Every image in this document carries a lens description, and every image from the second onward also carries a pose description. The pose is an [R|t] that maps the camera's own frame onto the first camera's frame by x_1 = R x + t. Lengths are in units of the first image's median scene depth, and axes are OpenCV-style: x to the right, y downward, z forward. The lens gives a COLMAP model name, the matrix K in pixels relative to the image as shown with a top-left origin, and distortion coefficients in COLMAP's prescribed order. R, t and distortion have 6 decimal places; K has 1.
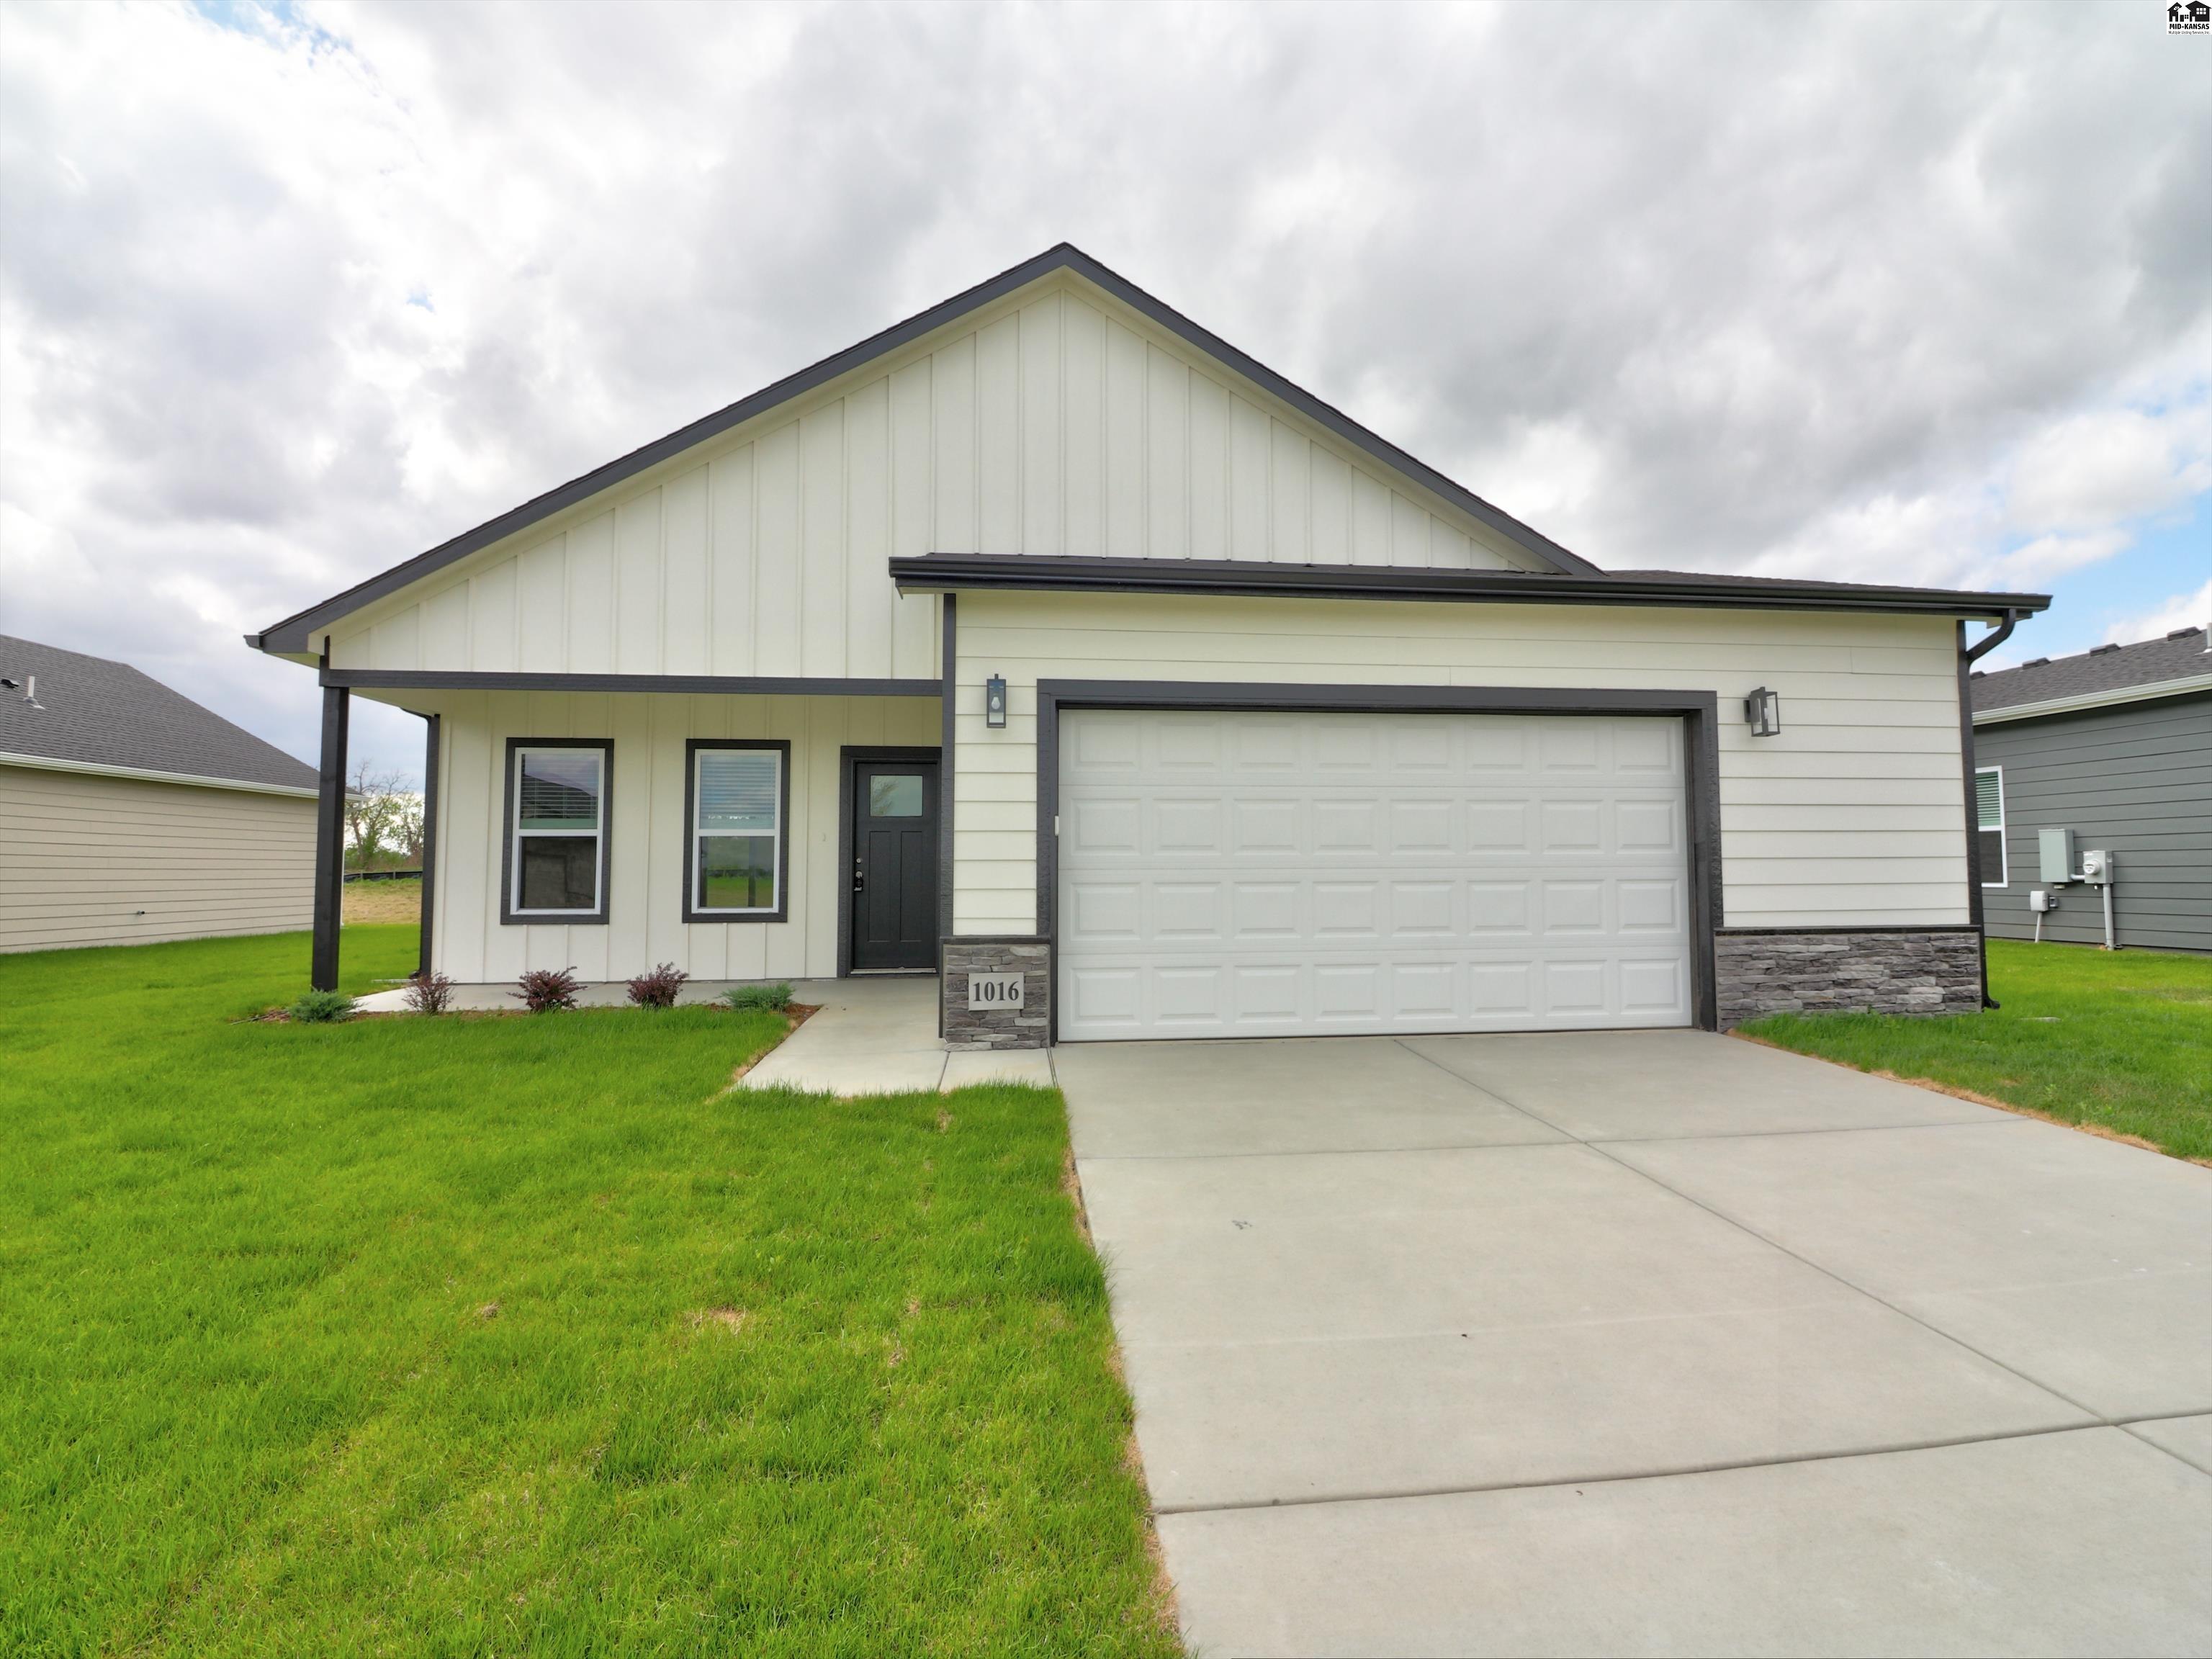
lens RADIAL K [[1023.0, 0, 1109.9], [0, 1023.0, 787.1], [0, 0, 1]] dist [-0.002550, -0.011943]
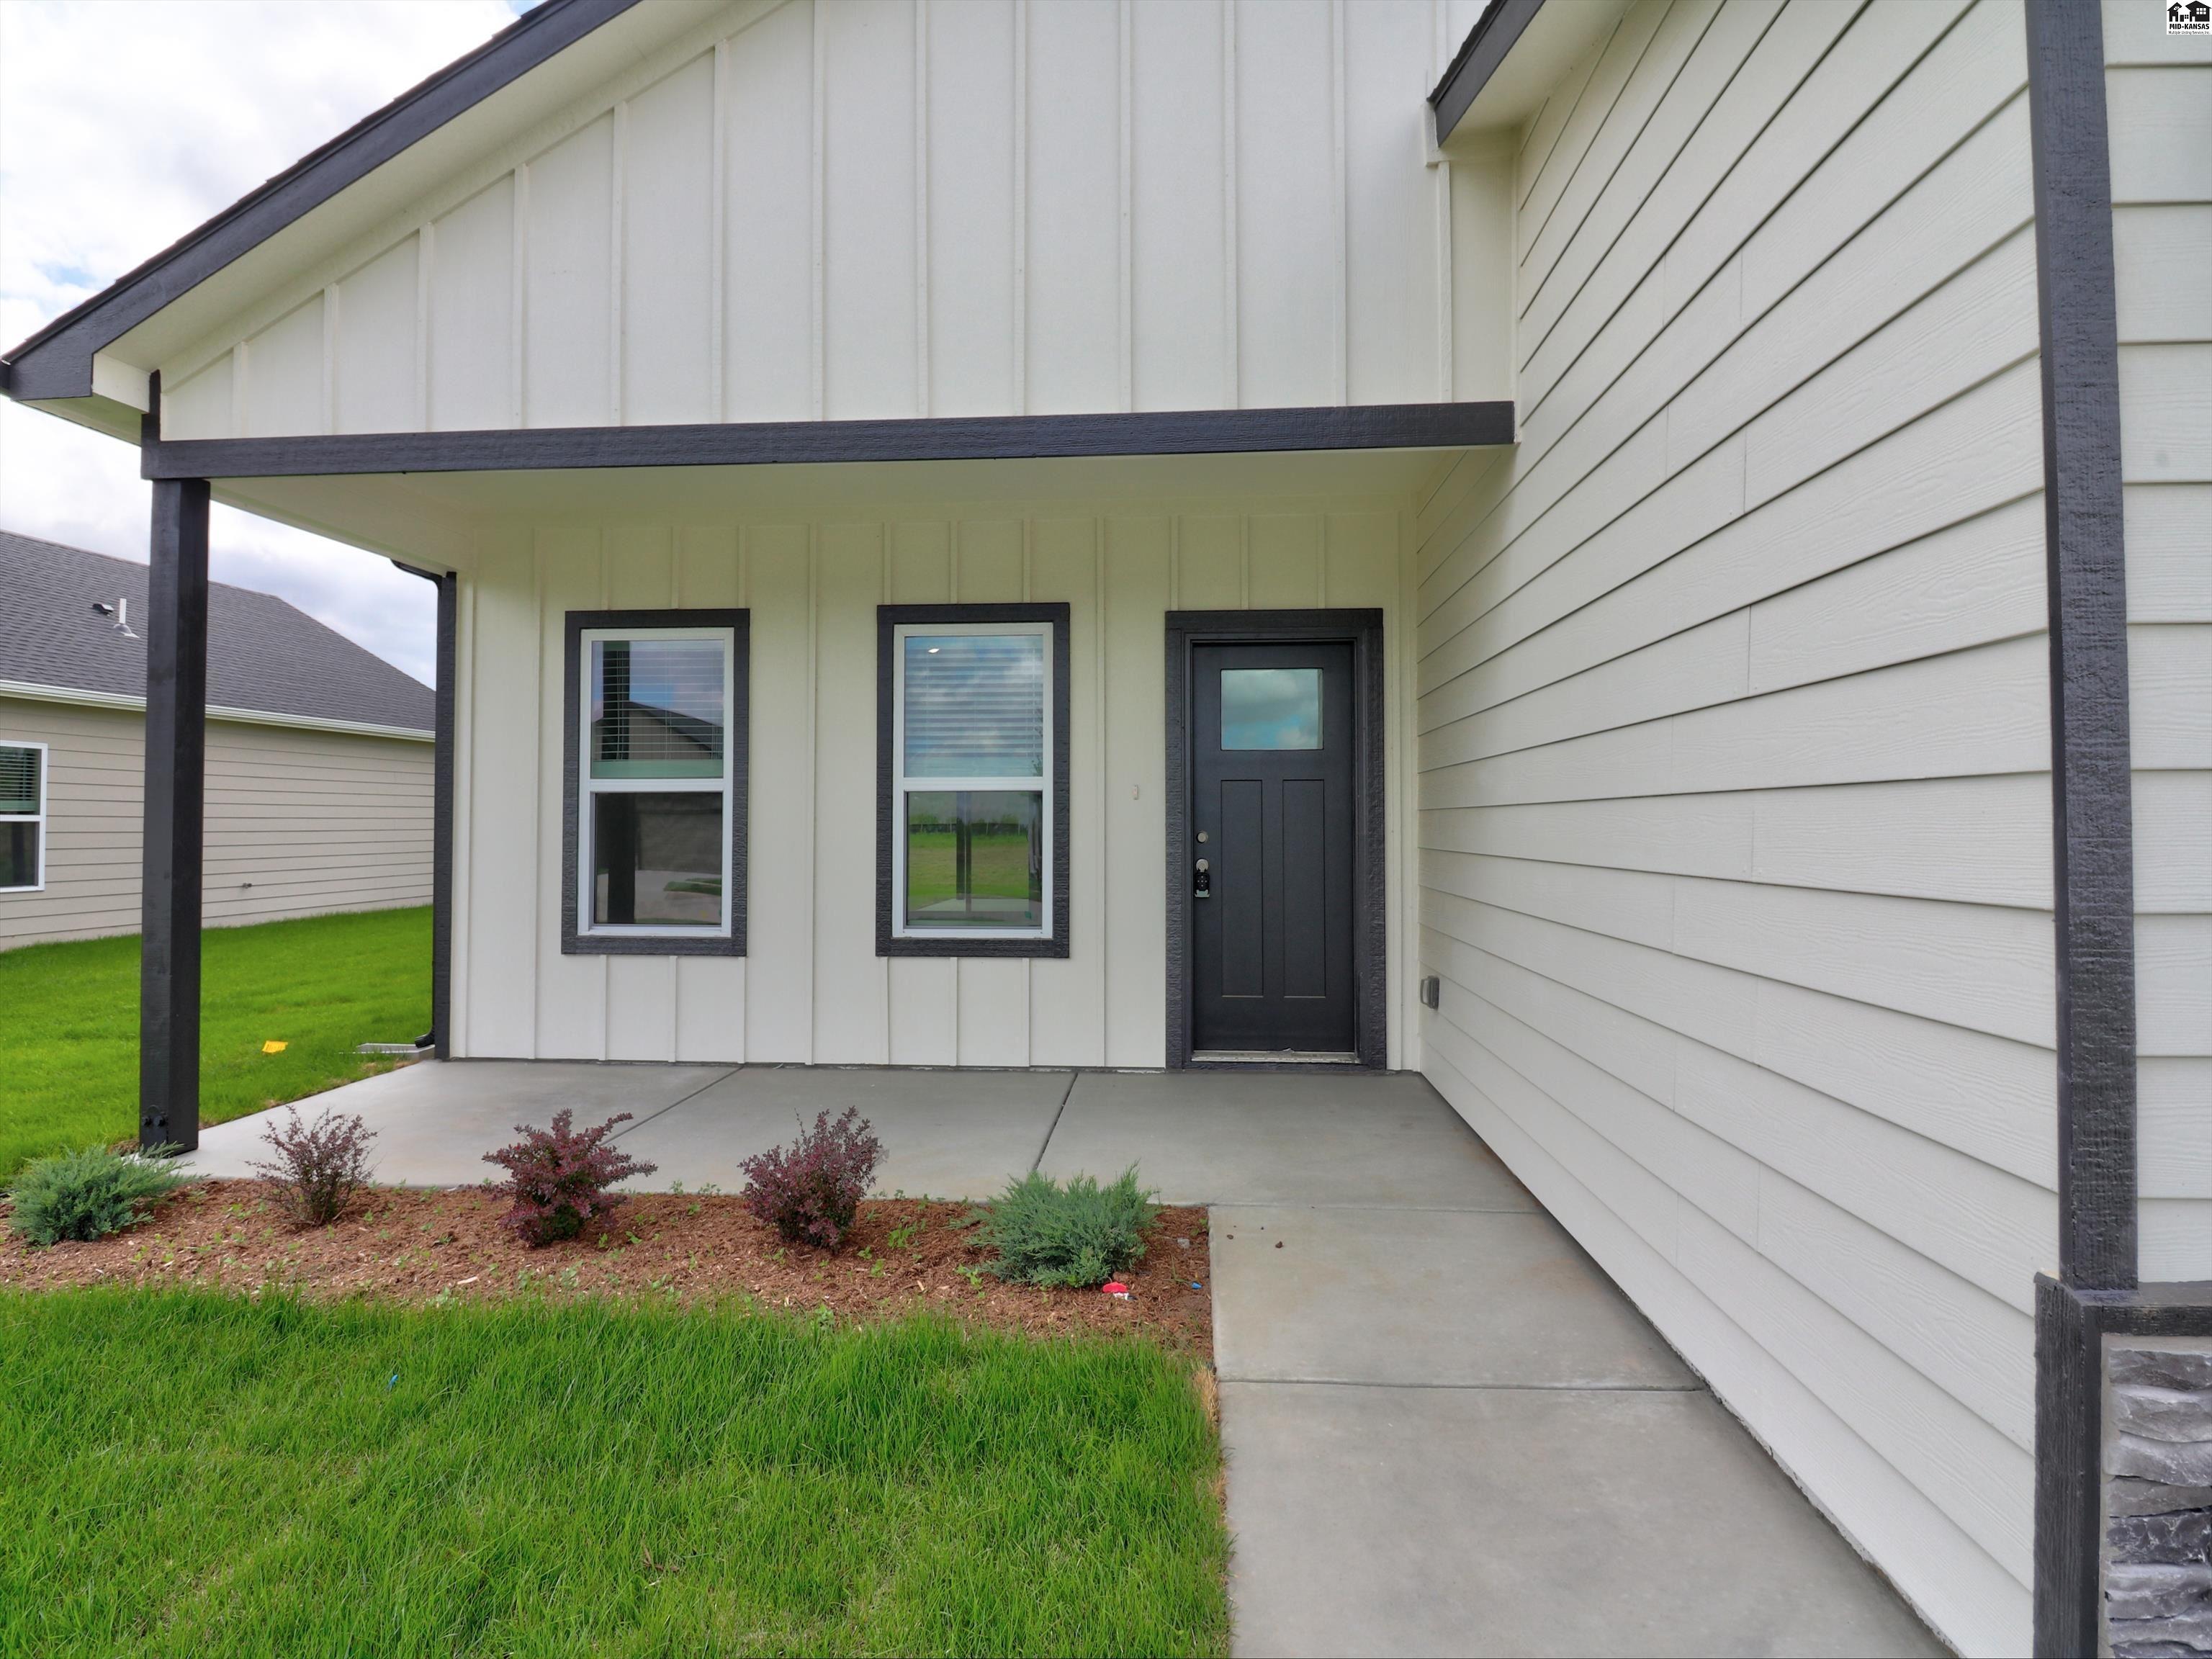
lens RADIAL K [[1074.0, 0, 1087.9], [0, 1074.0, 761.6], [0, 0, 1]] dist [0.003291, -0.011549]
pose [[0.979588, -0.007980, -0.200857, -0.200149], [0.012954, 0.999641, 0.023463, 0.021639], [0.200598, -0.025586, 0.979340, 0.483596]]
